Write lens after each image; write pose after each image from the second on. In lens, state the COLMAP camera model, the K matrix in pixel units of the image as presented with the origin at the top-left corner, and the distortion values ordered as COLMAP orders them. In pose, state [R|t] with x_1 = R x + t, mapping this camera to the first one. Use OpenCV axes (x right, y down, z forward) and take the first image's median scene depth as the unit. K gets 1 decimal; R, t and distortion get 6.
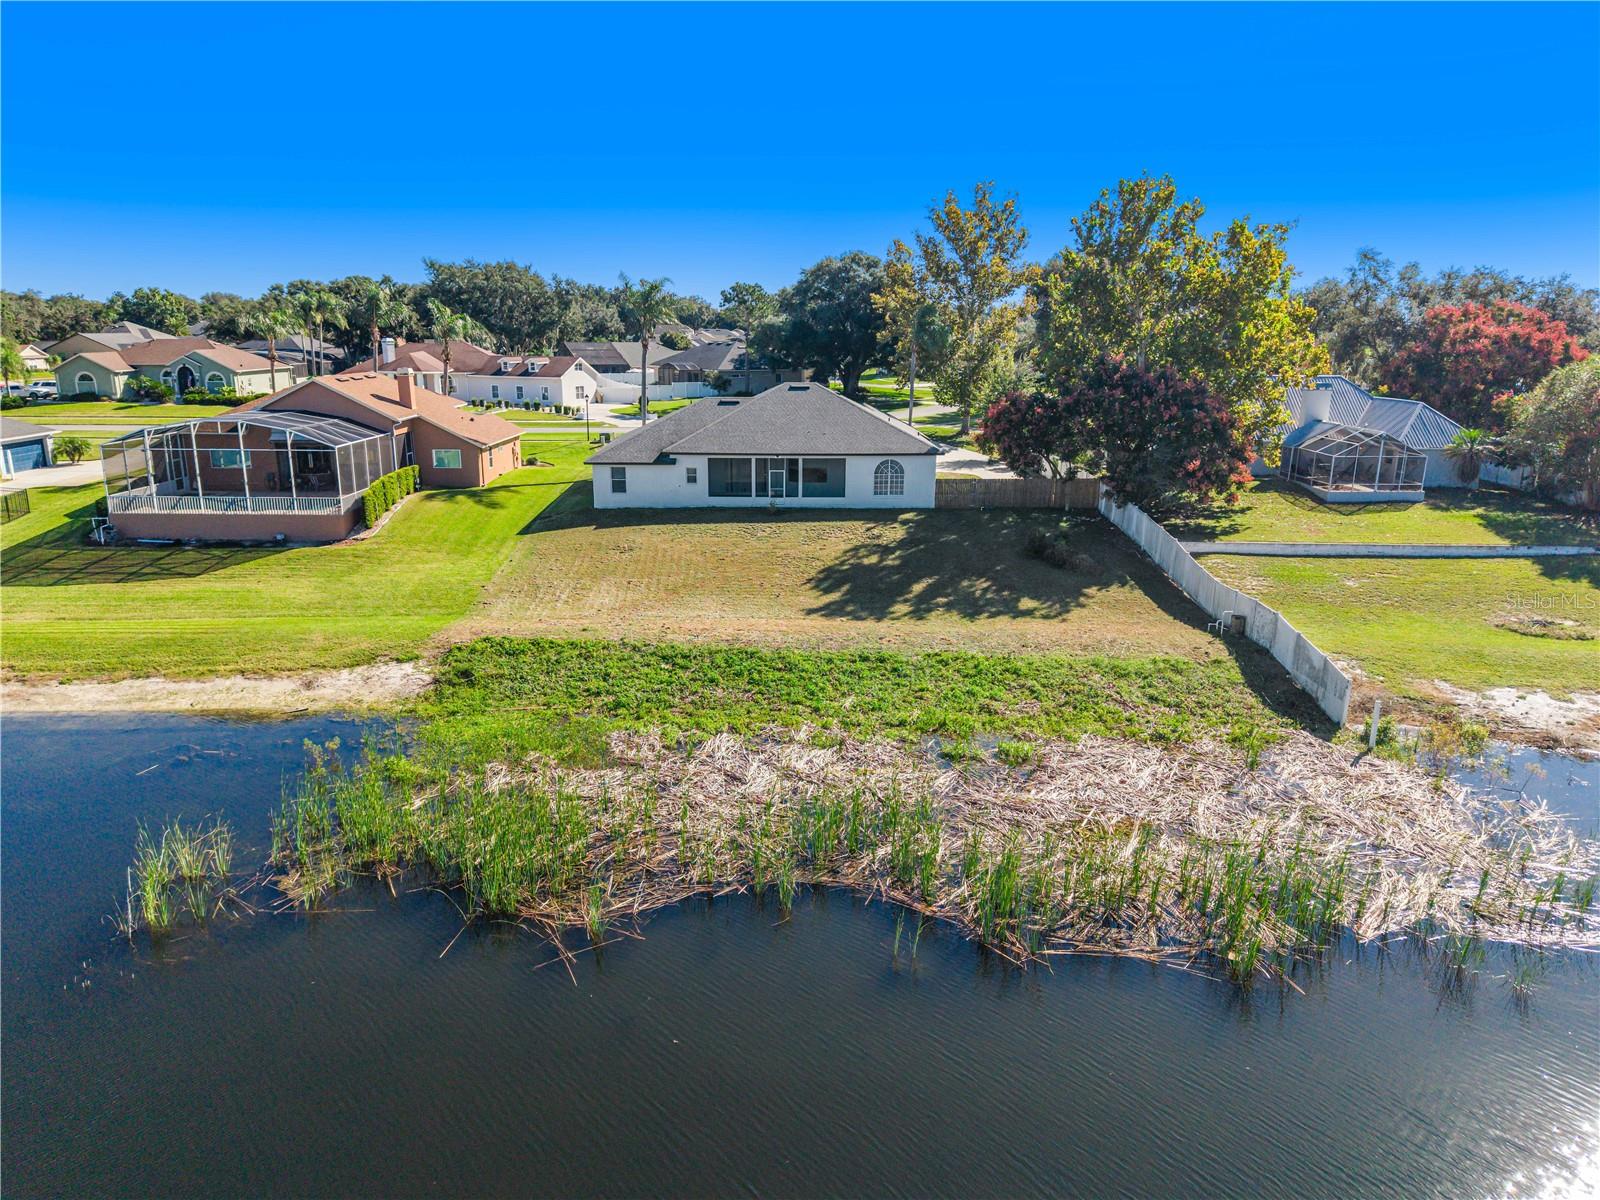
lens RADIAL K [[1069.6, 0, 810.2], [0, 1069.6, 597.7], [0, 0, 1]] dist [0.108283, -0.174887]
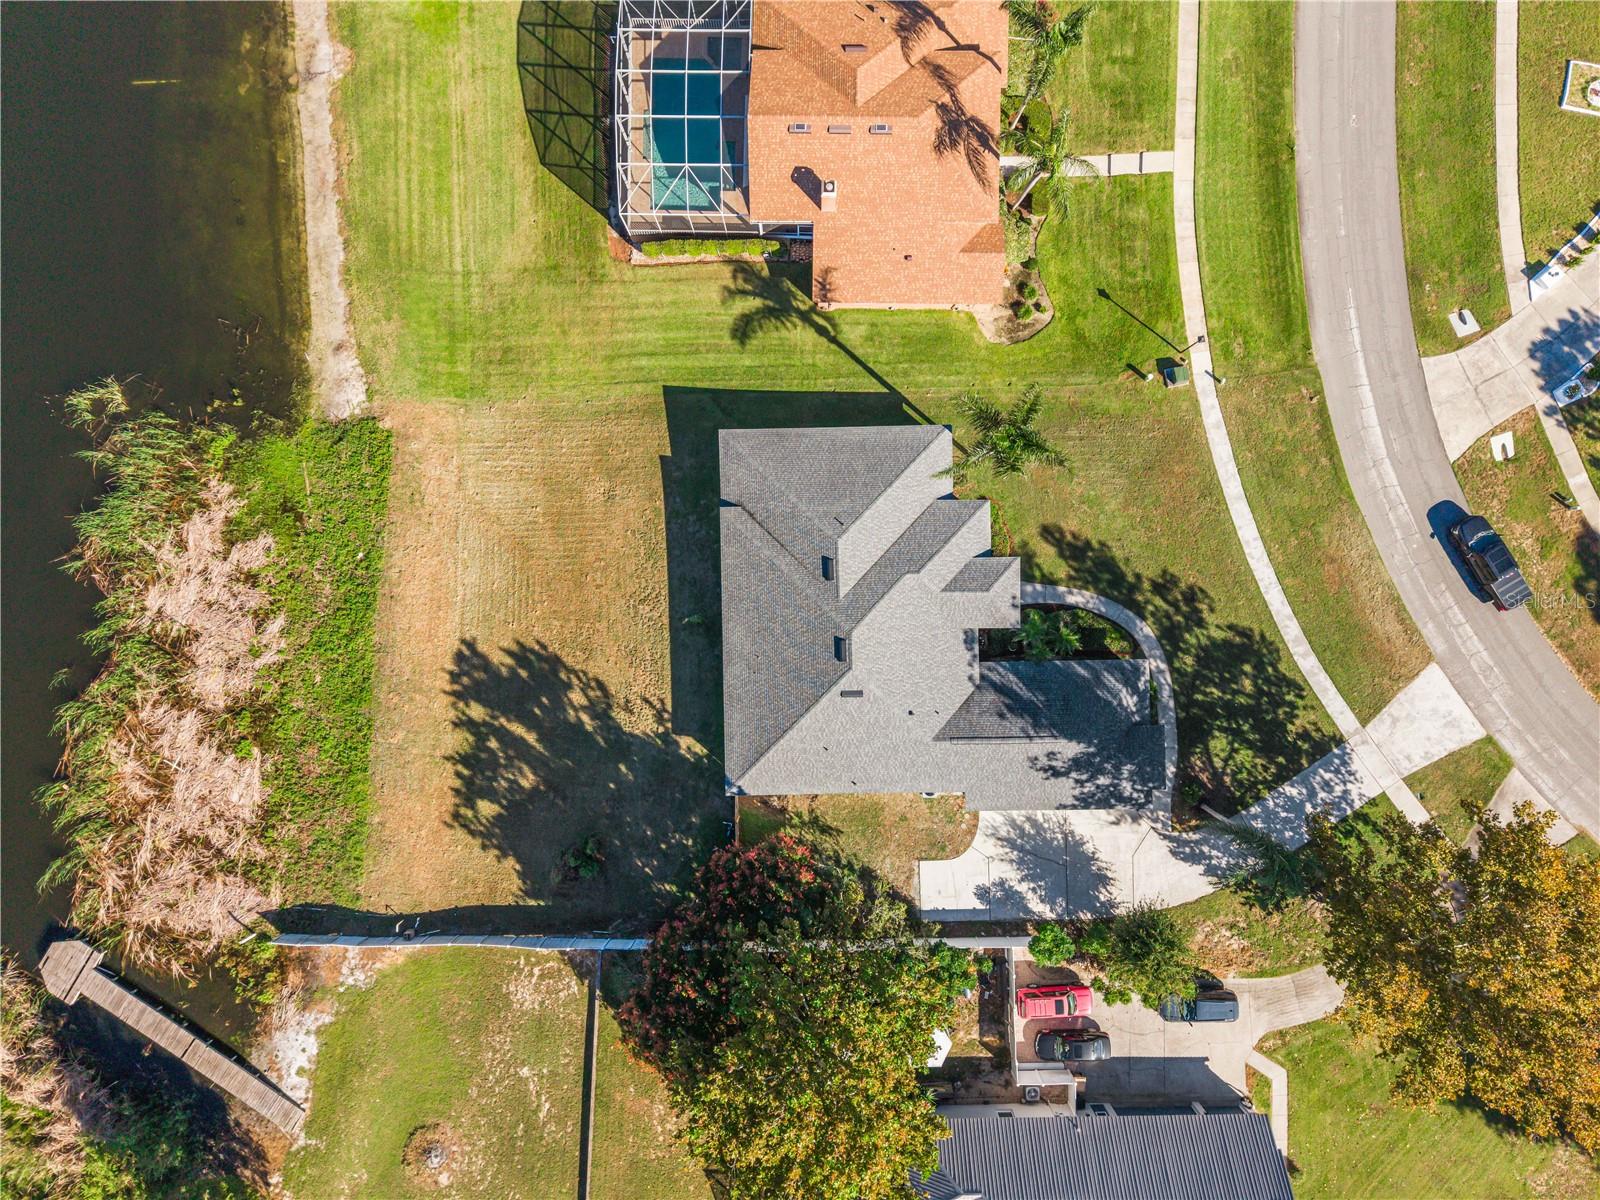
lens RADIAL K [[1085.3, 0, 813.8], [0, 1085.3, 600.5], [0, 0, 1]] dist [0.022700, -0.002072]
pose [[-0.007034, 0.999937, -0.008802, -0.040996], [-0.249027, 0.006773, 0.968473, -1.200778], [0.968471, 0.009004, 0.248964, 0.902355]]
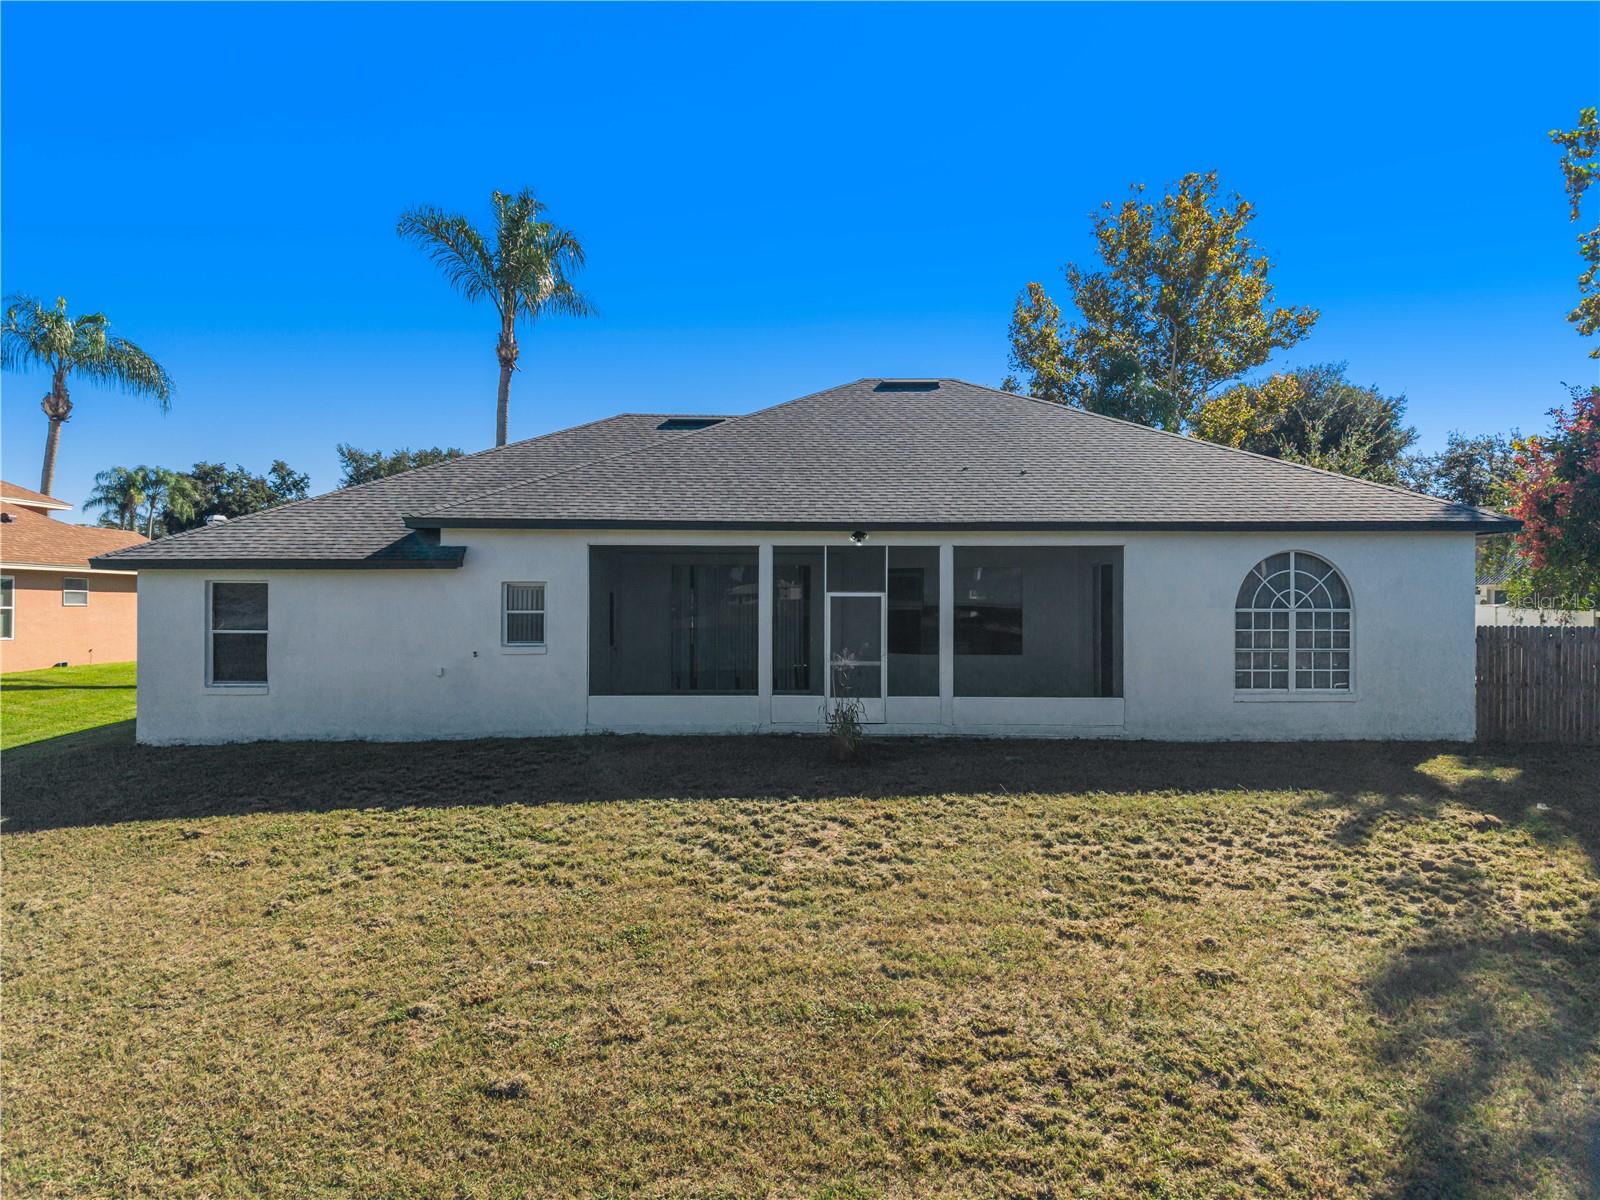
lens RADIAL K [[1085.3, 0, 813.8], [0, 1085.3, 600.5], [0, 0, 1]] dist [0.022700, -0.002072]
pose [[0.999896, -0.003564, -0.014007, -0.040917], [0.000007, 0.969234, -0.246143, -0.057281], [0.014454, 0.246117, 0.969132, 0.811119]]
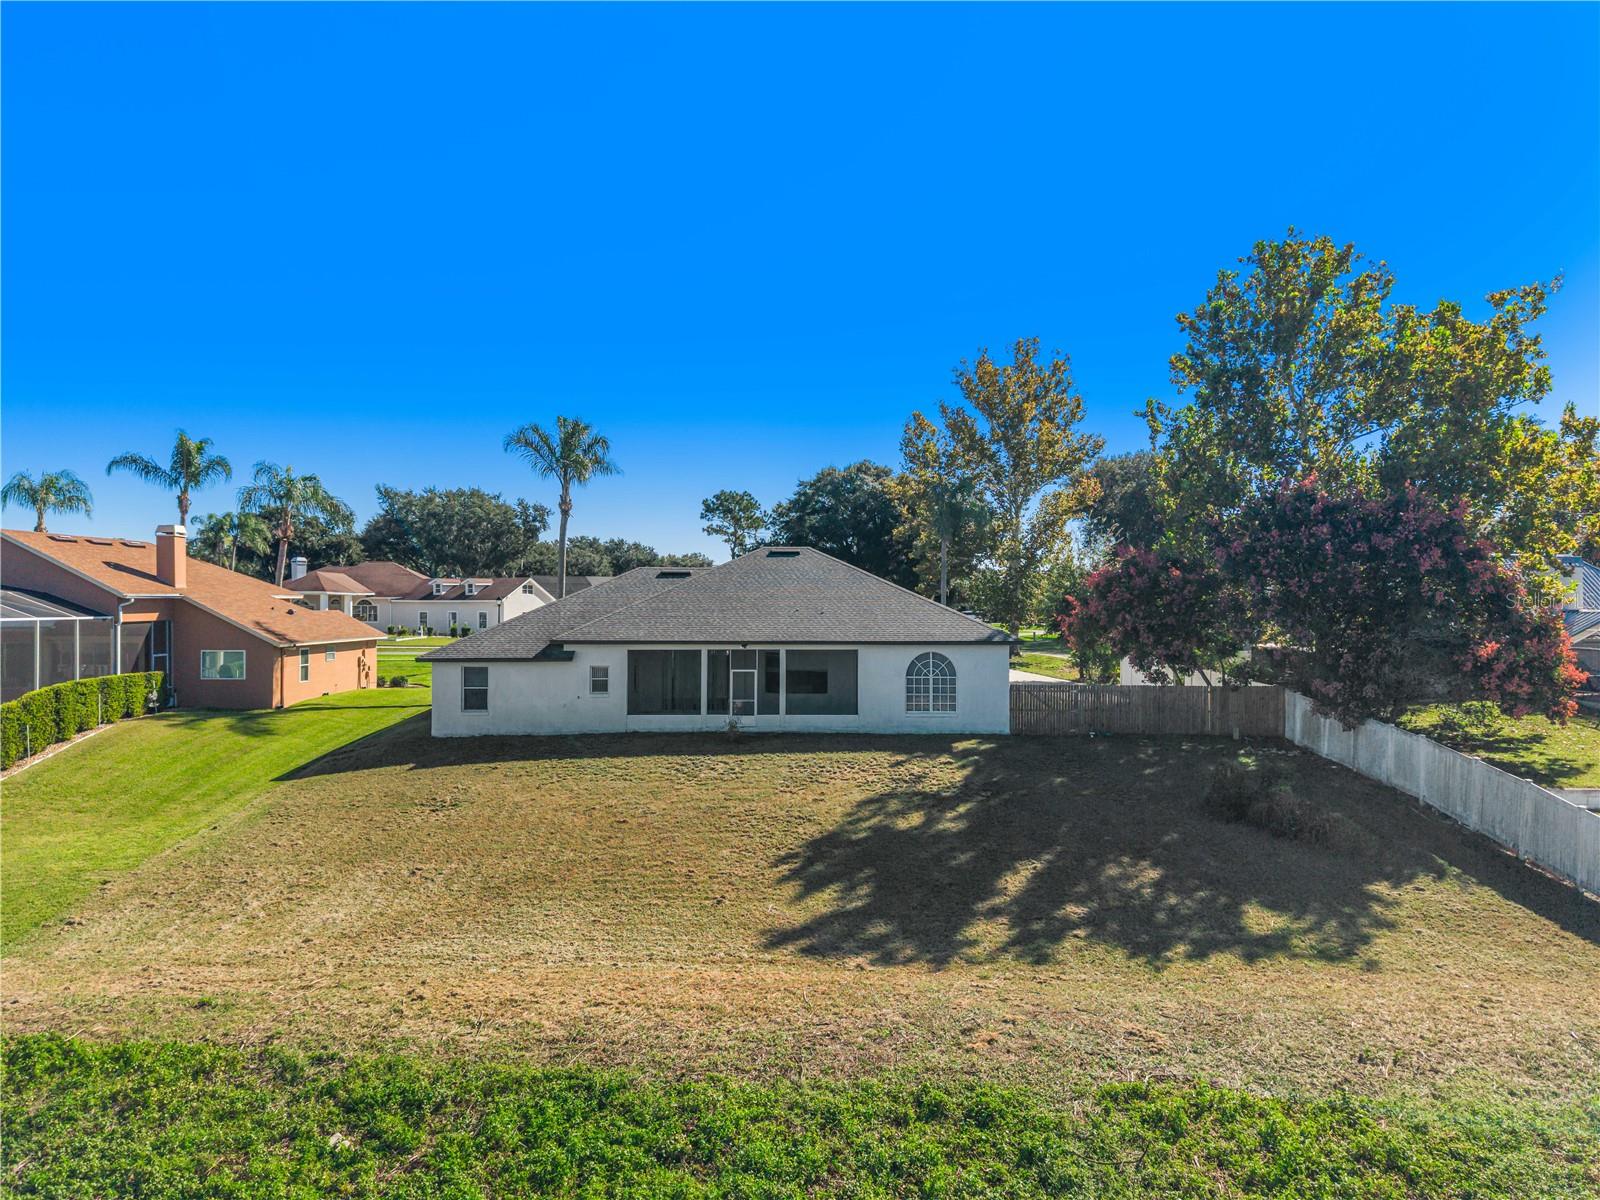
lens RADIAL K [[1069.6, 0, 810.2], [0, 1069.6, 597.7], [0, 0, 1]] dist [0.108283, -0.174887]
pose [[0.999980, -0.003655, -0.005115, 0.010334], [0.002290, 0.969488, -0.245128, -0.012368], [0.005855, 0.245111, 0.969477, 0.445653]]
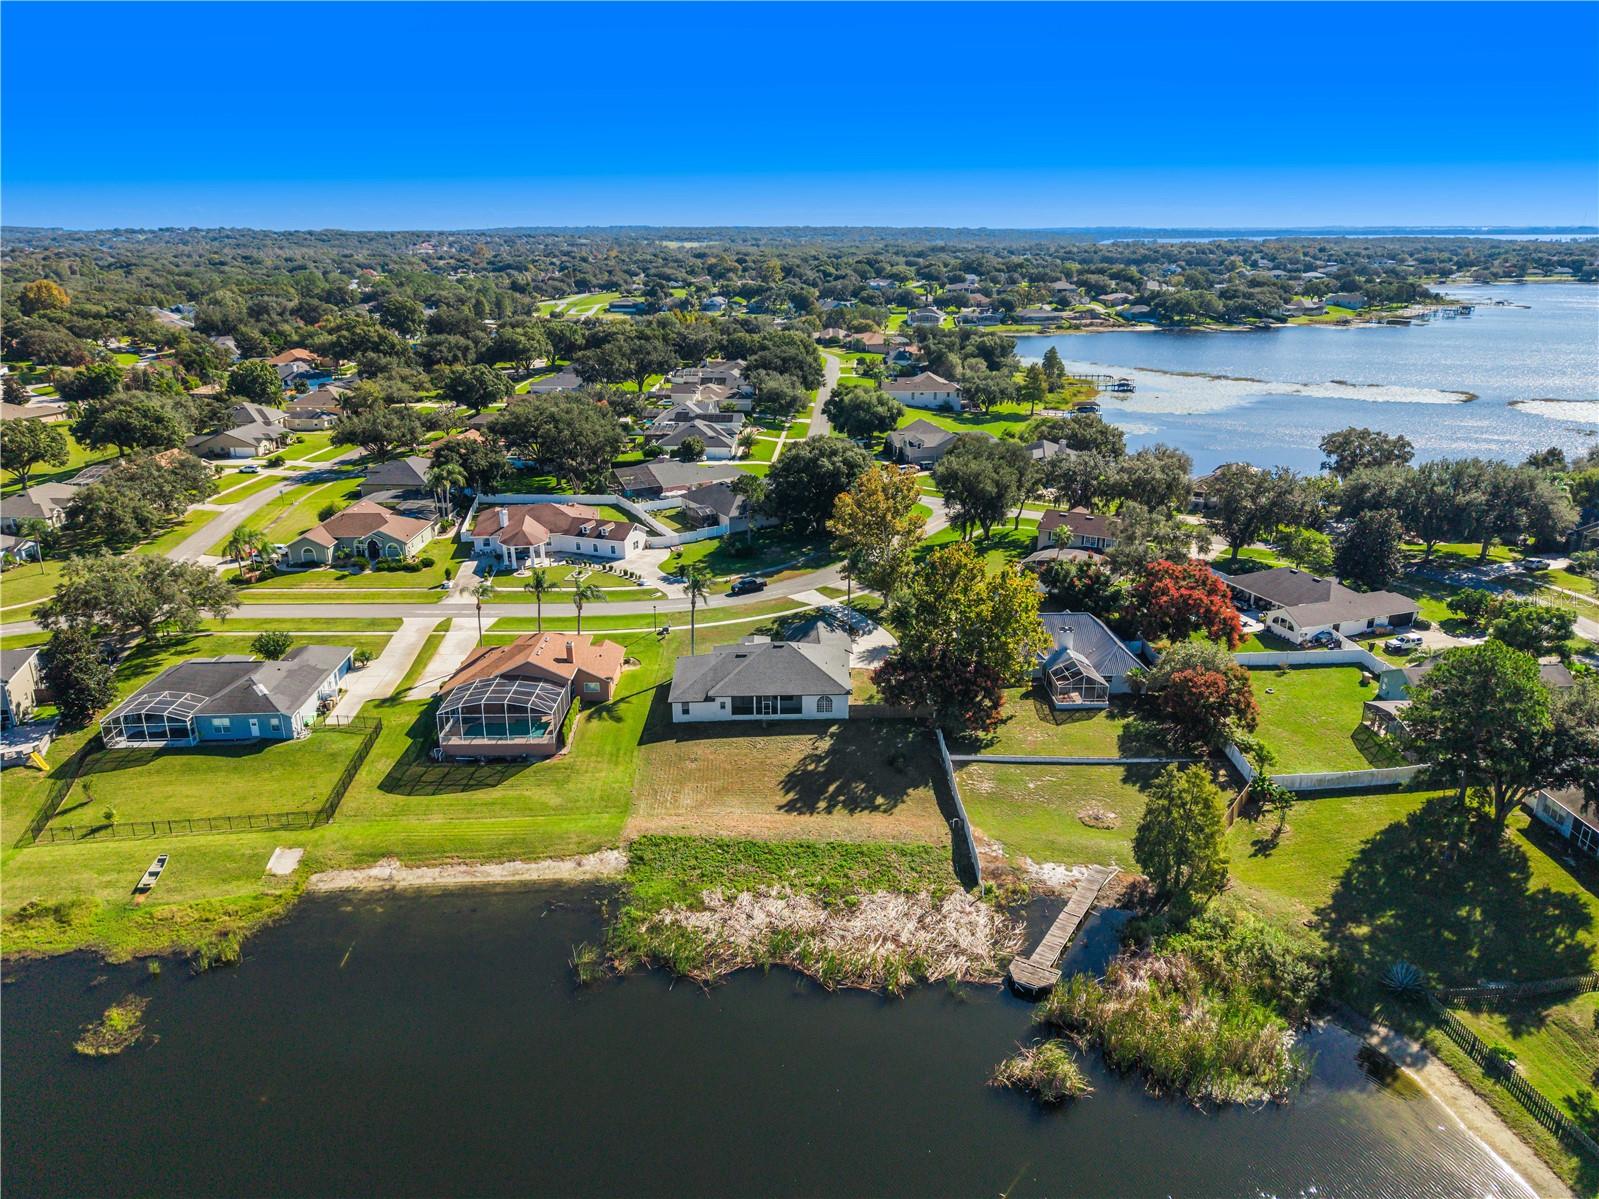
lens RADIAL K [[1069.0, 0, 809.7], [0, 1069.0, 597.2], [0, 0, 1]] dist [0.108283, -0.174887]
pose [[0.999942, -0.010338, -0.002903, 0.058925], [0.010534, 0.996843, 0.078697, -0.498441], [0.002080, -0.078723, 0.996894, -0.990694]]
